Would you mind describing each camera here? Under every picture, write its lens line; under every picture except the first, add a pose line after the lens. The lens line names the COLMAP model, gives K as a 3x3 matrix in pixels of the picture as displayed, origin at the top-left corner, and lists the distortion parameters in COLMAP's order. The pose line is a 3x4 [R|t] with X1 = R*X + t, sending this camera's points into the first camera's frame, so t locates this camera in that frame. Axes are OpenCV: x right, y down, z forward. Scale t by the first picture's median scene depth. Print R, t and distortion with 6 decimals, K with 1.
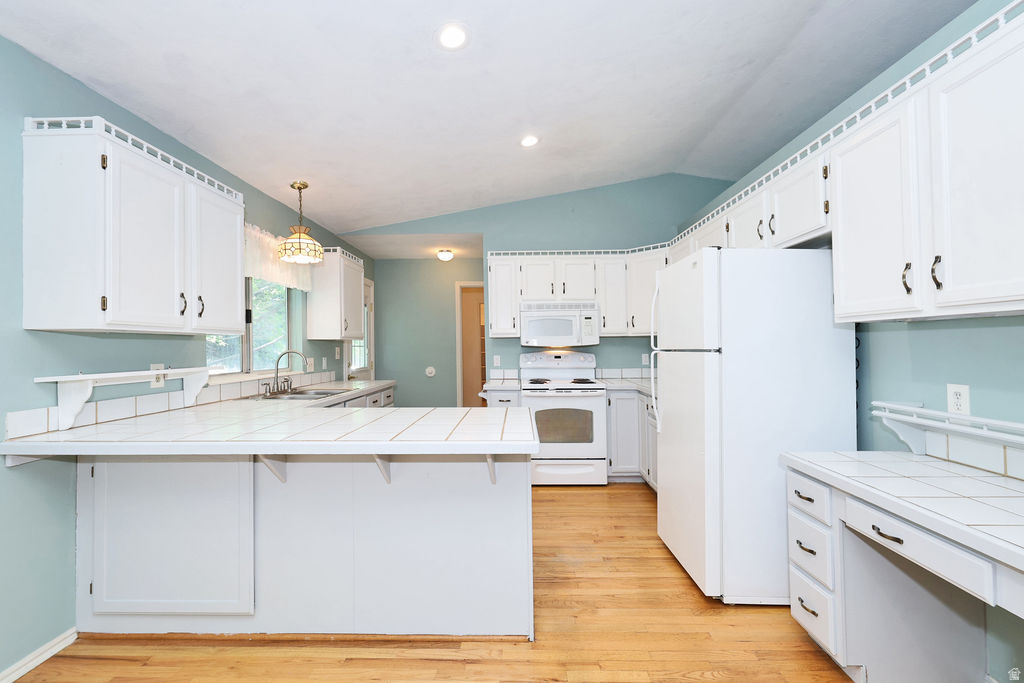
lens RADIAL K [[434.5, 0, 514.1], [0, 434.5, 336.5], [0, 0, 1]] dist [0.001460, 0.000185]
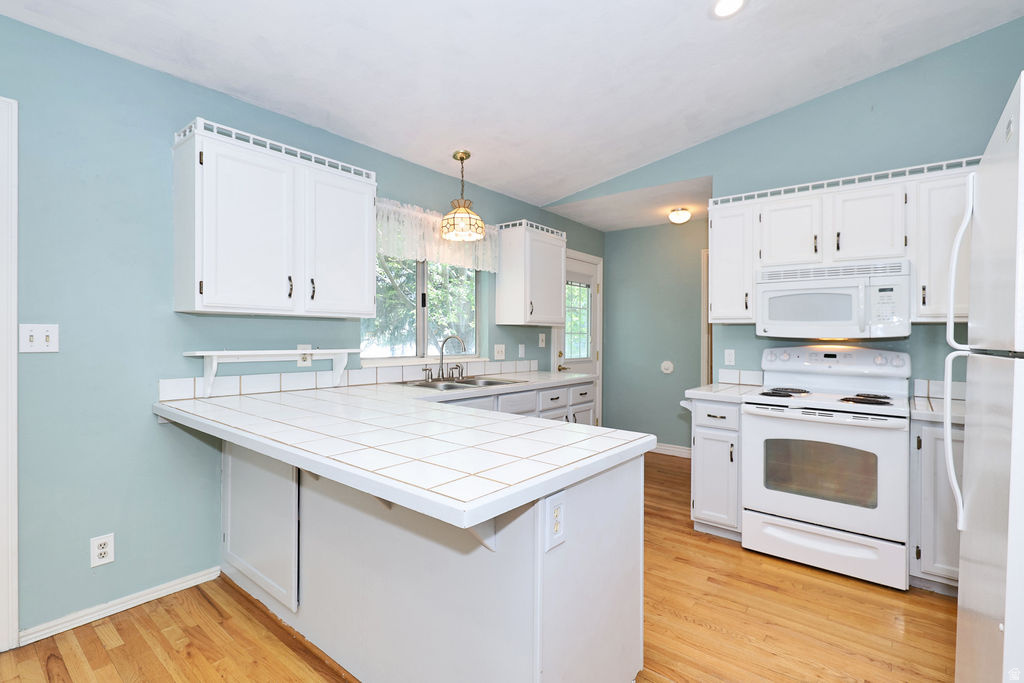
lens RADIAL K [[479.0, 0, 519.7], [0, 479.0, 336.1], [0, 0, 1]] dist [-0.000978, -0.000878]
pose [[0.792340, 0.020468, -0.609736, 0.214490], [-0.005758, 0.999643, 0.026074, 0.005692], [0.610052, -0.017149, 0.792176, 0.257621]]
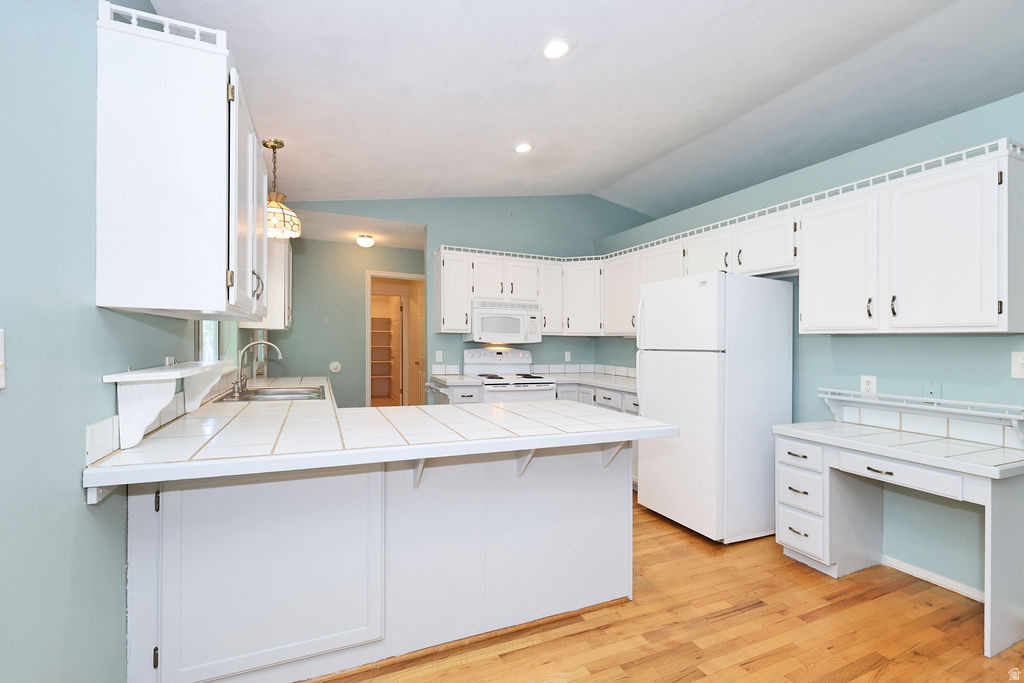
lens RADIAL K [[434.5, 0, 511.8], [0, 434.5, 336.1], [0, 0, 1]] dist [0.001460, 0.000185]
pose [[0.911775, 0.030401, 0.409563, -0.392506], [-0.034009, 0.999420, 0.001525, 0.003948], [-0.409280, -0.015319, 0.912280, 0.045453]]
